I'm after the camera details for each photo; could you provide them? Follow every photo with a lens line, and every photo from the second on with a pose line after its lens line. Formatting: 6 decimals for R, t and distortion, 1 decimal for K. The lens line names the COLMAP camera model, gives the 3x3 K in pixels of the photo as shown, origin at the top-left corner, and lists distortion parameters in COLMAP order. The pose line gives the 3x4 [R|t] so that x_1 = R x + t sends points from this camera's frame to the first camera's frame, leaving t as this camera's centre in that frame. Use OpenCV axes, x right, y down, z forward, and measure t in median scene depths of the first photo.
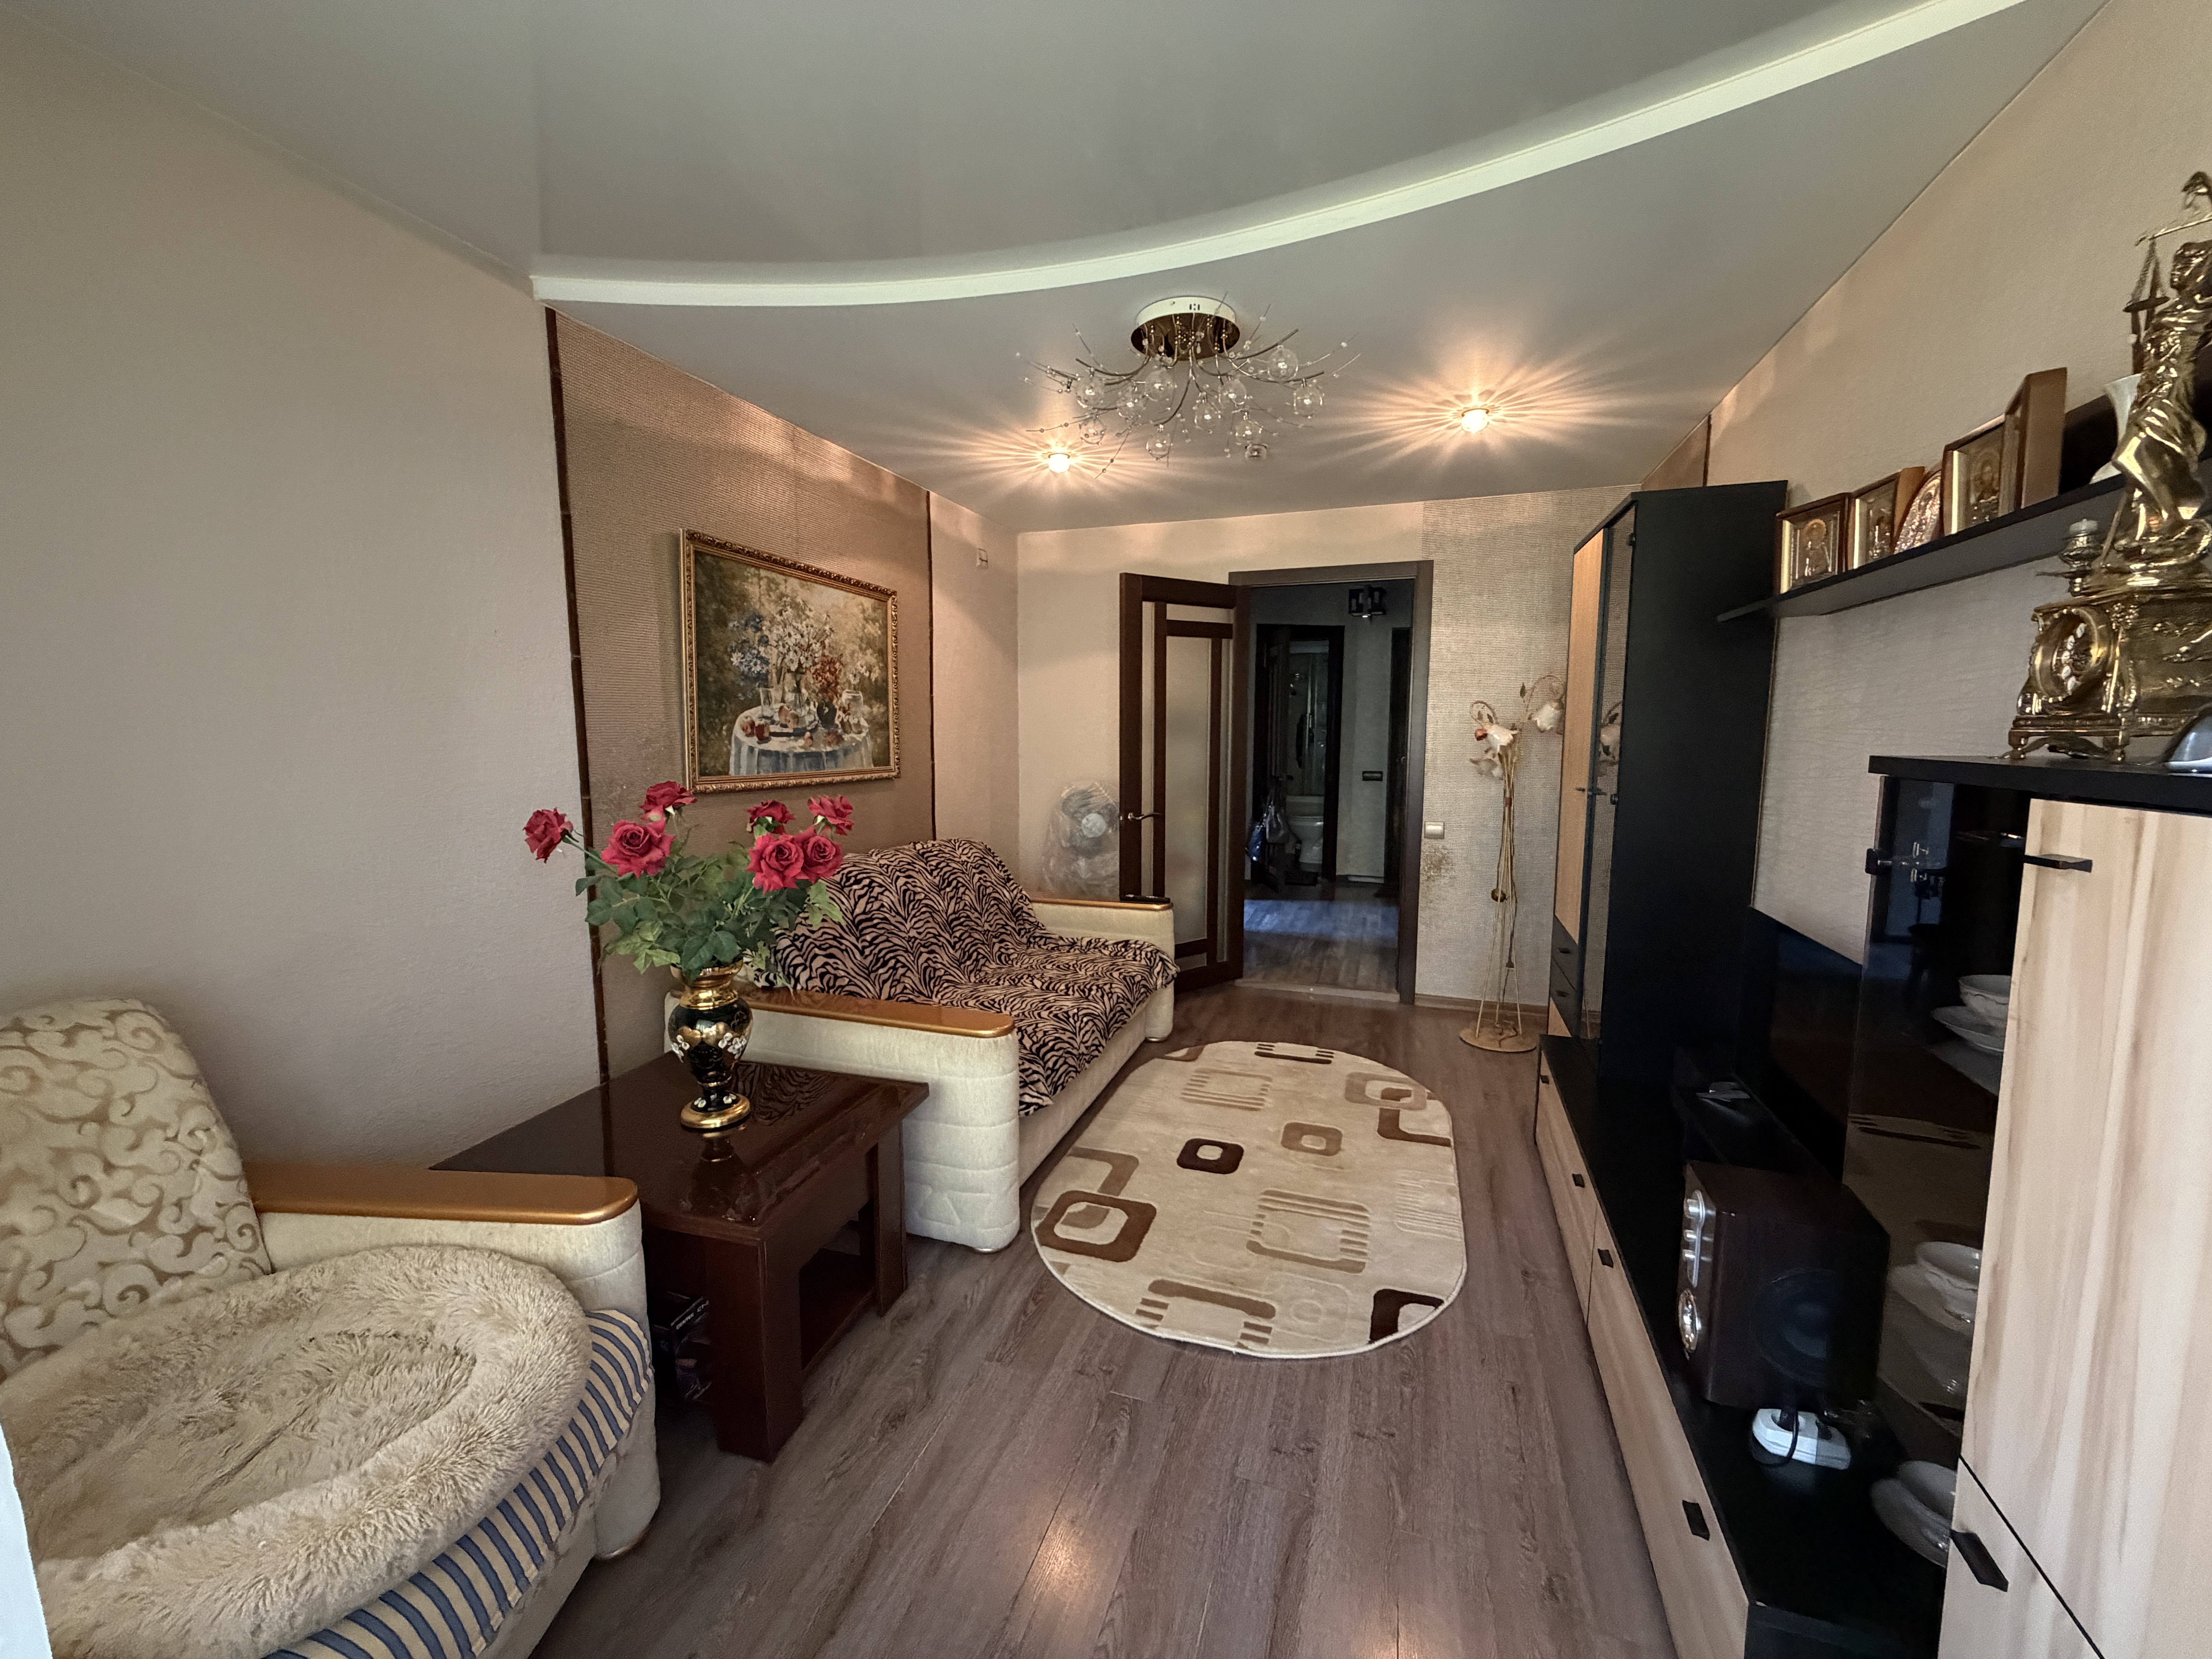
lens RADIAL K [[881.5, 0, 1098.9], [0, 881.5, 827.3], [0, 0, 1]] dist [0.001215, 0.000290]
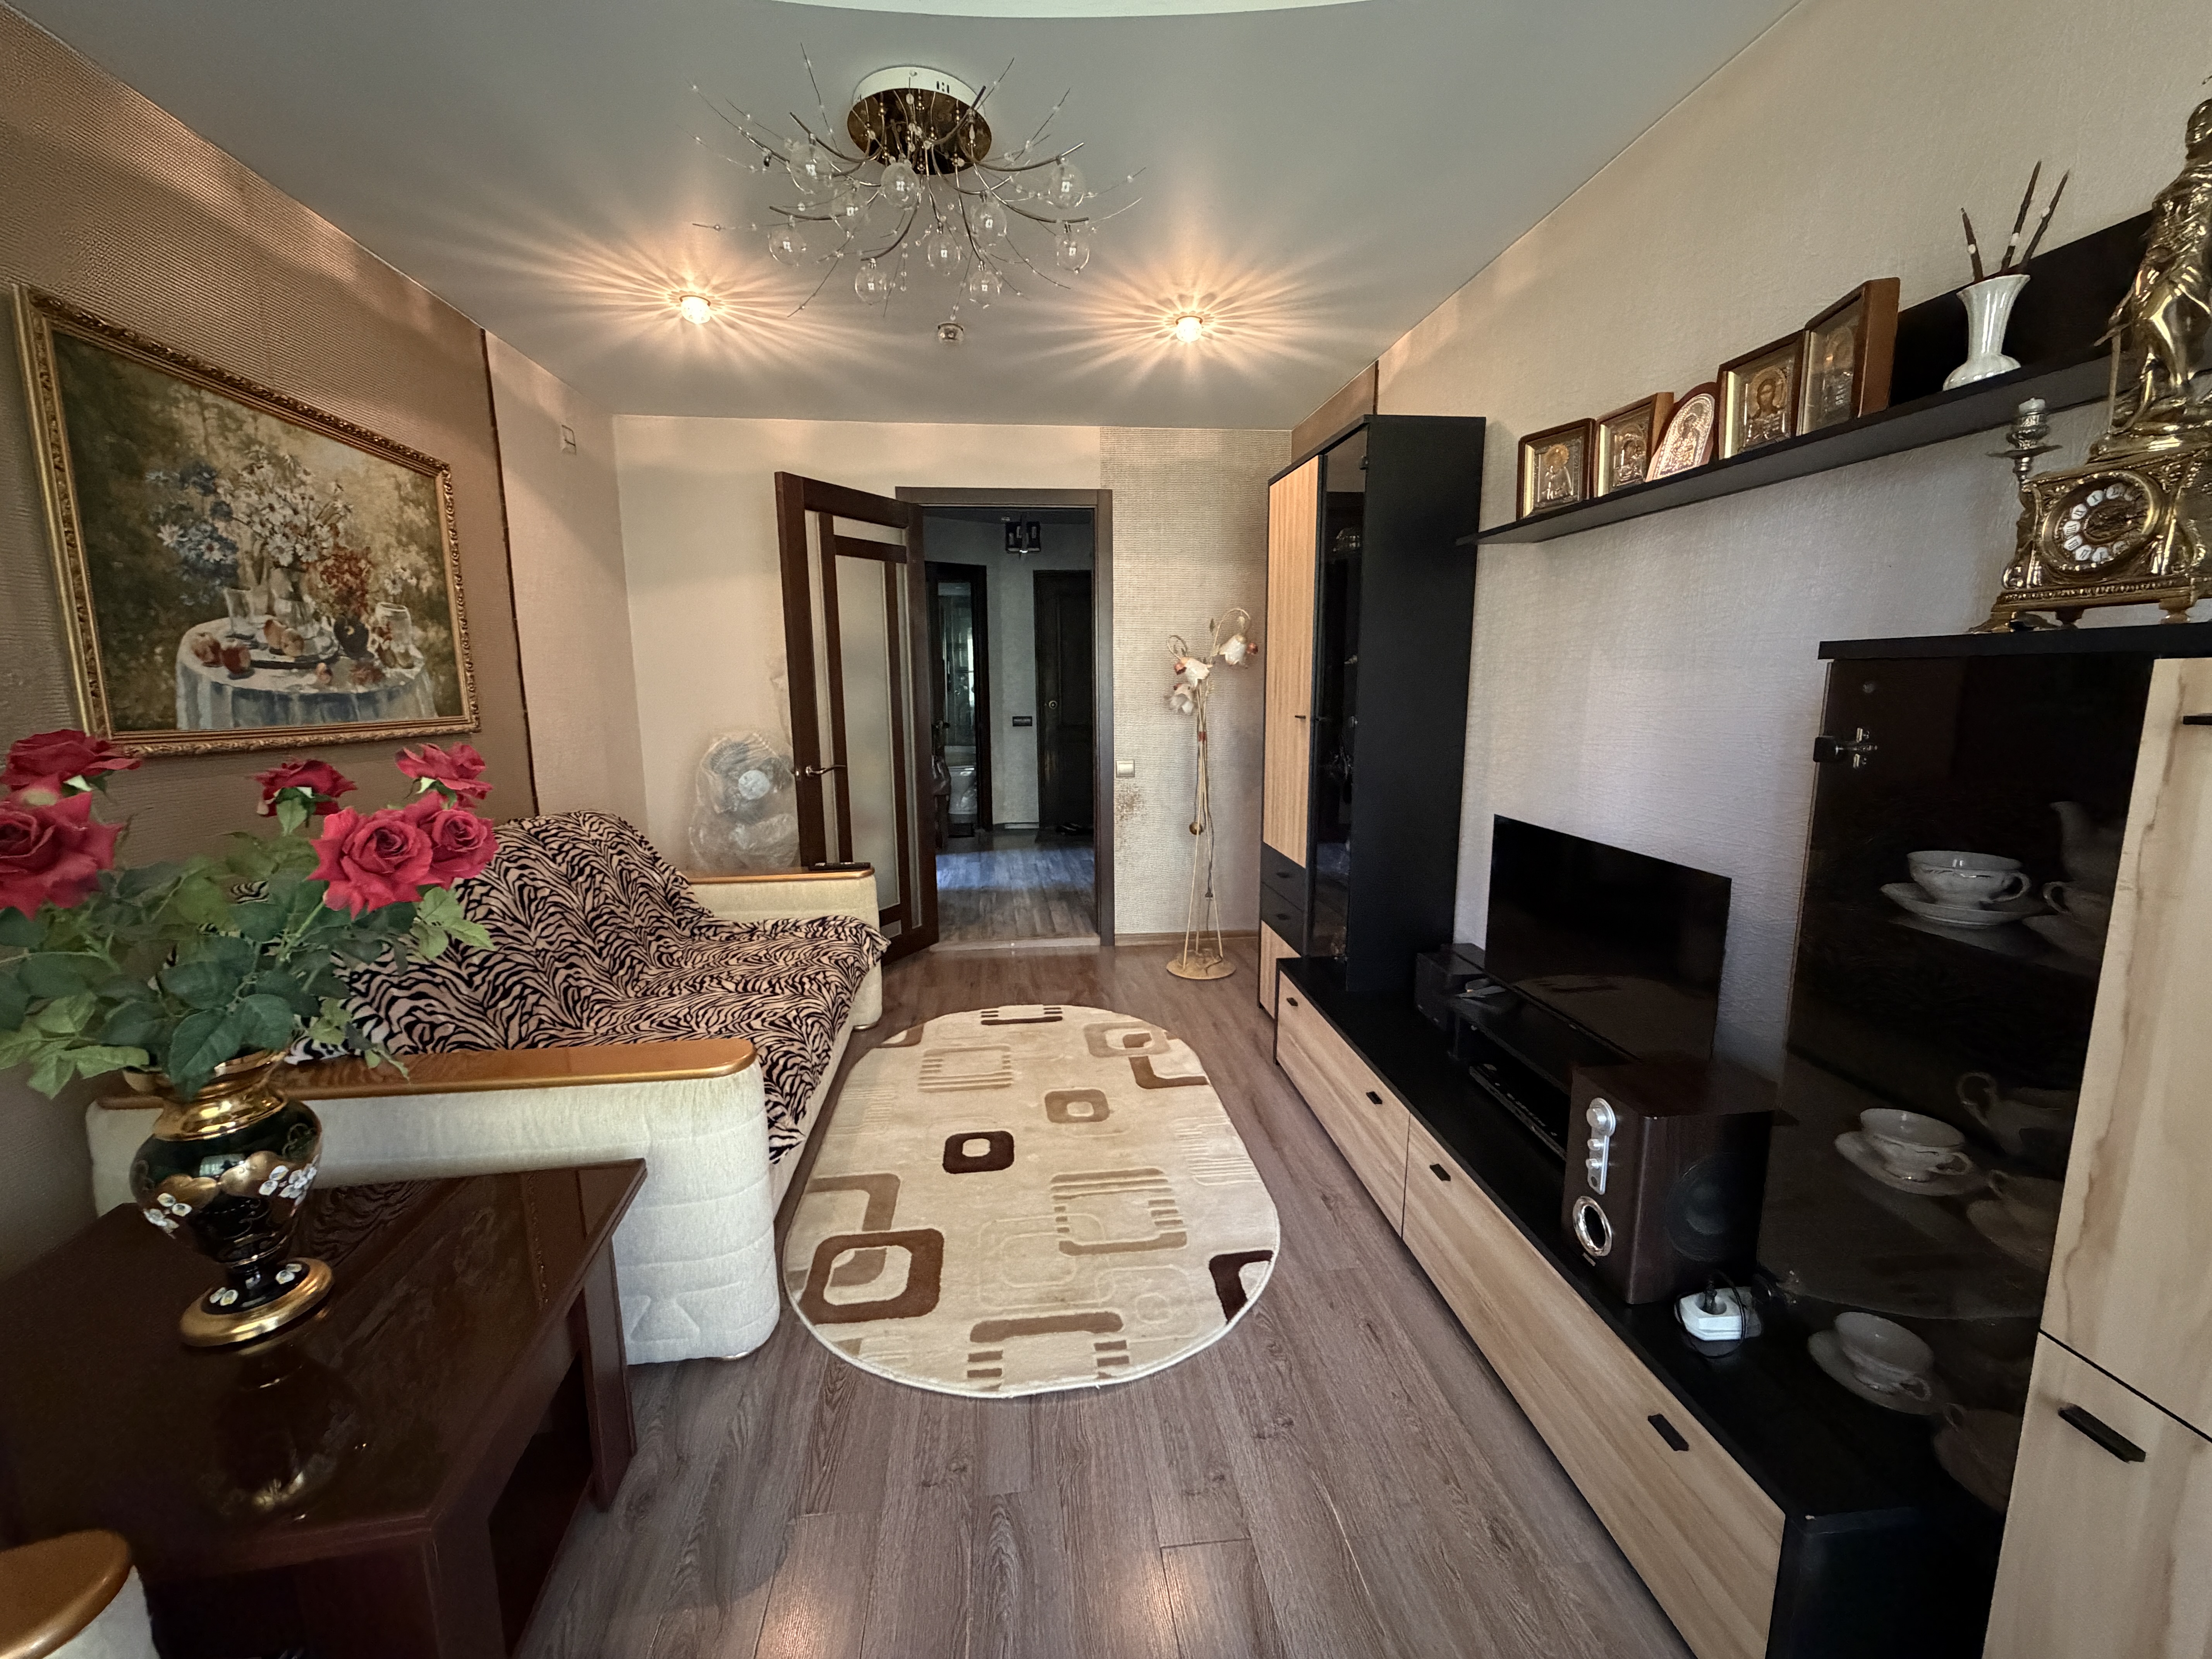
lens RADIAL K [[881.5, 0, 1098.1], [0, 881.5, 827.4], [0, 0, 1]] dist [0.001215, 0.000290]
pose [[0.901121, -0.079579, 0.426202, -0.109549], [0.057882, 0.996293, 0.063644, 0.005935], [-0.429687, -0.032681, 0.902386, 0.171819]]
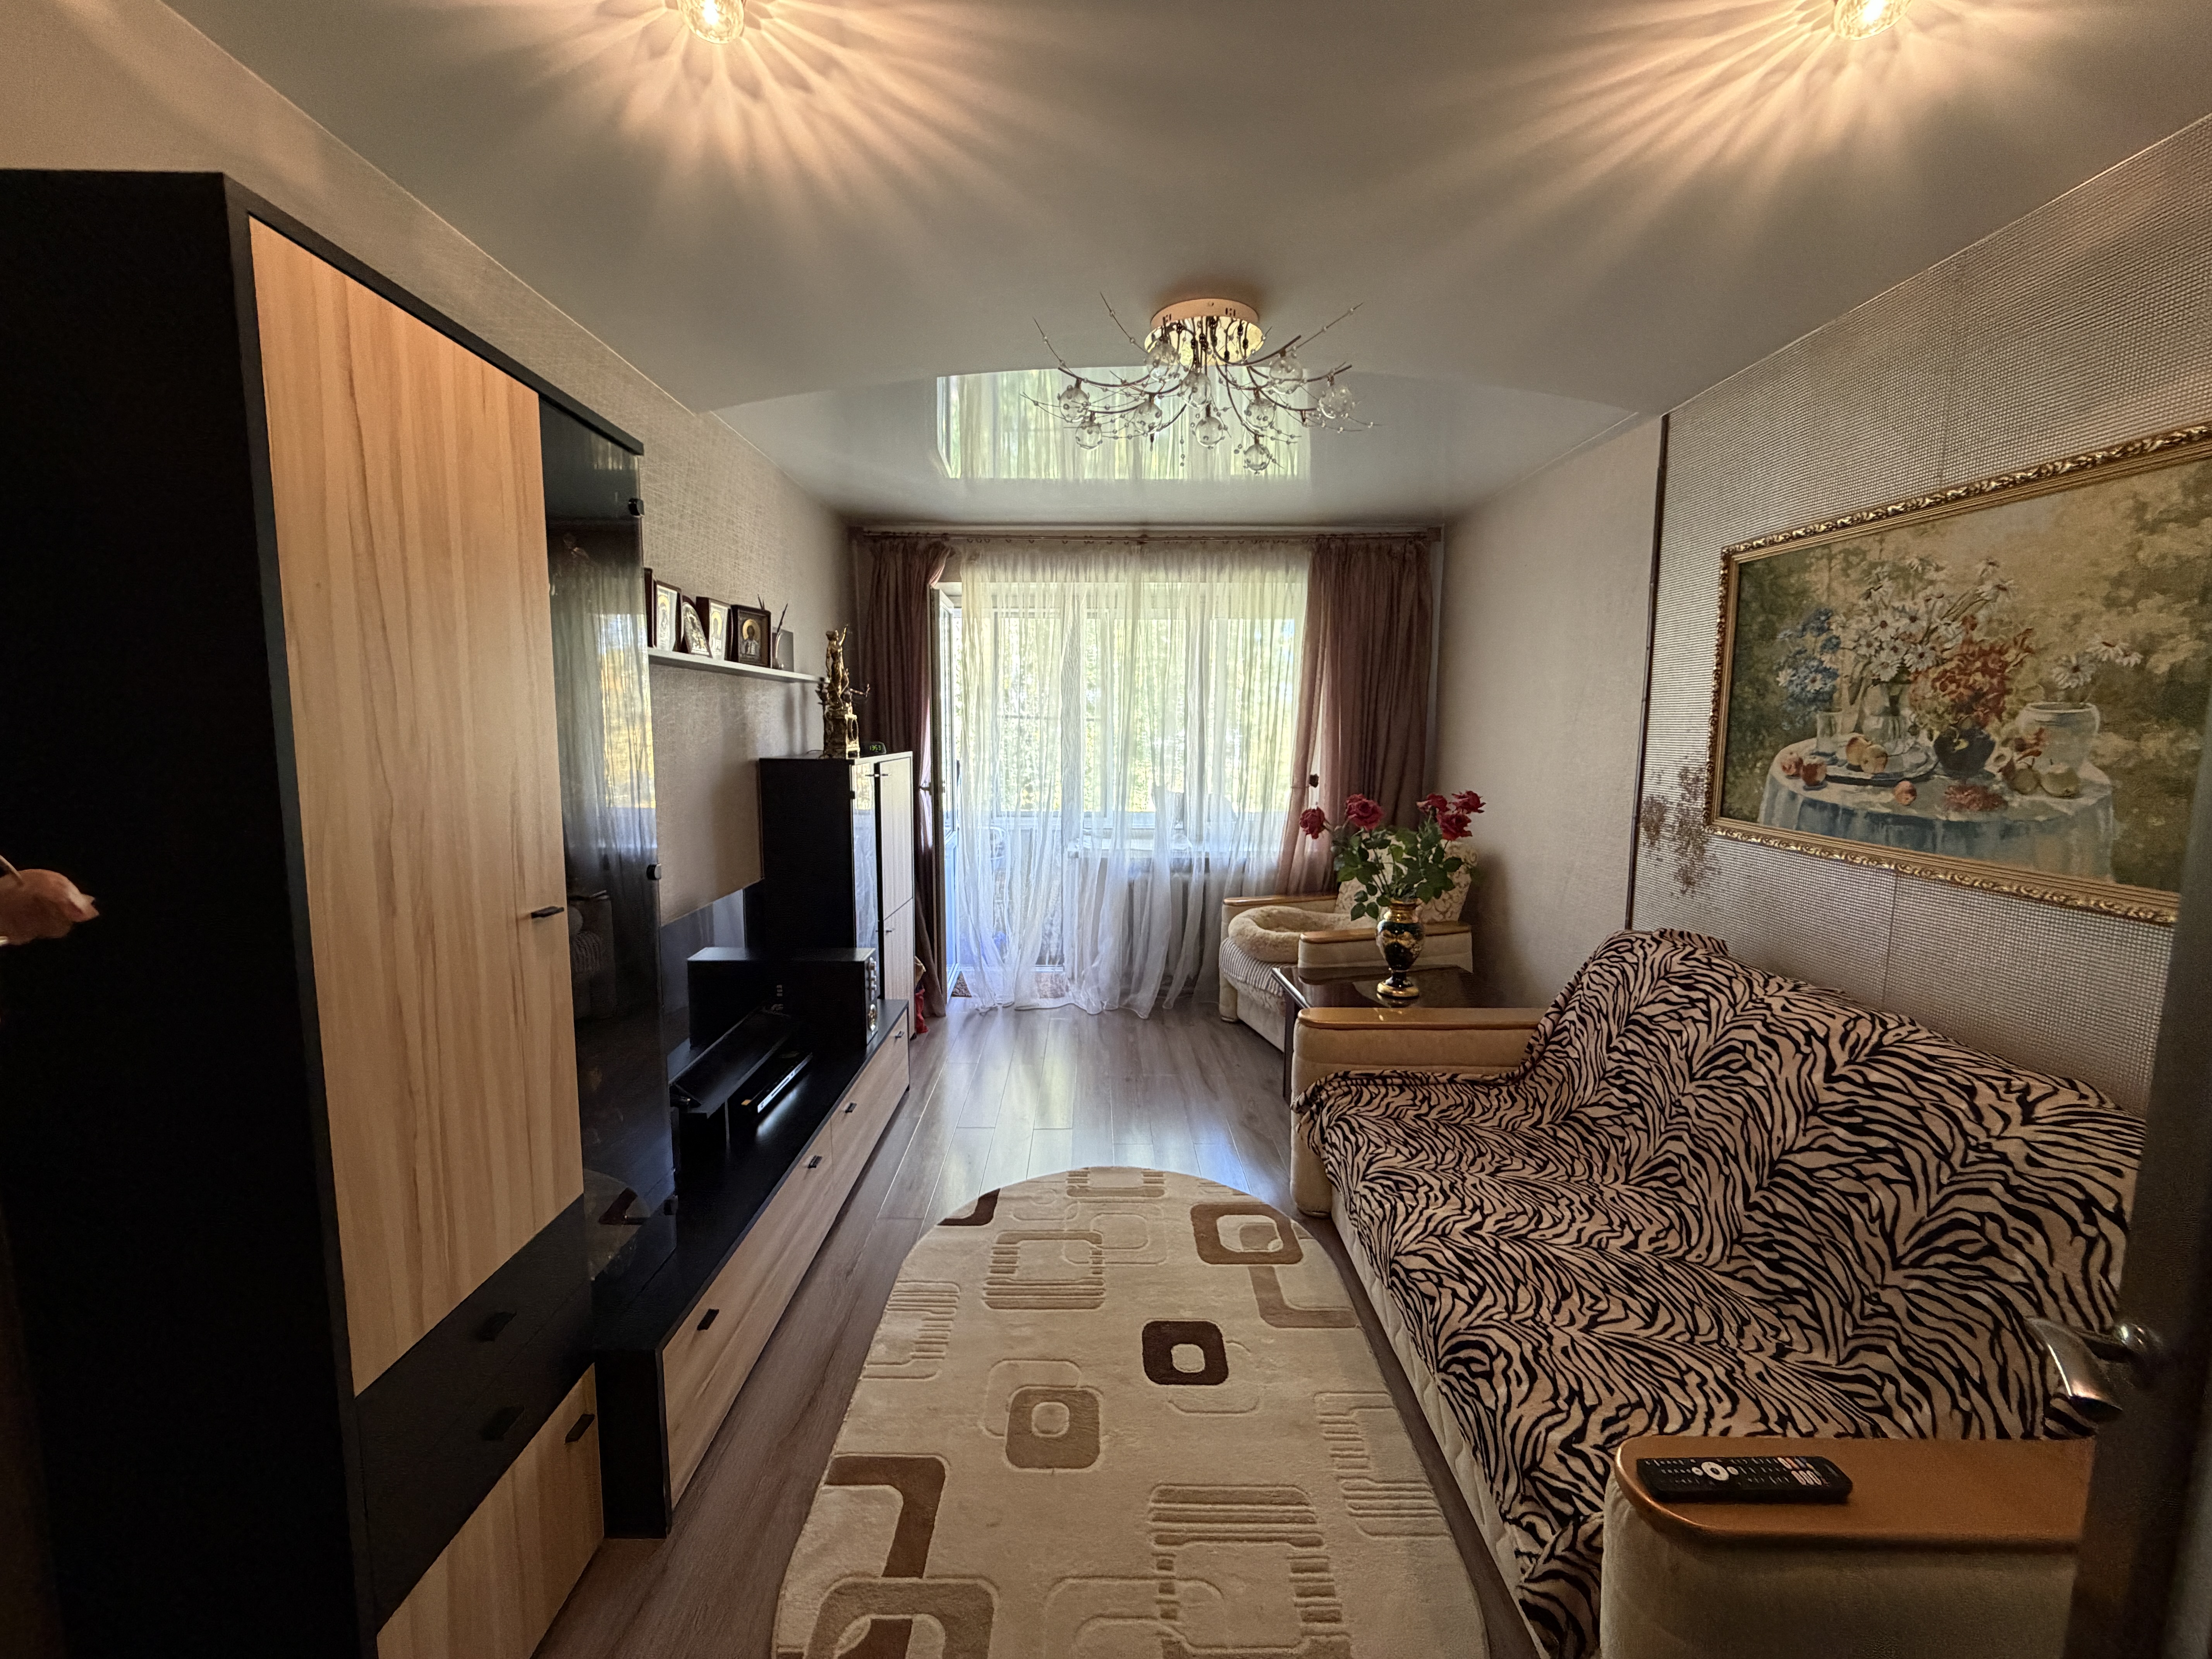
lens RADIAL K [[881.5, 0, 1095.4], [0, 881.5, 831.0], [0, 0, 1]] dist [0.001215, 0.000290]
pose [[-0.946851, 0.034320, -0.319836, 0.406001], [-0.041541, 0.972920, 0.227379, -0.205665], [0.318978, 0.228580, -0.919785, 1.512697]]
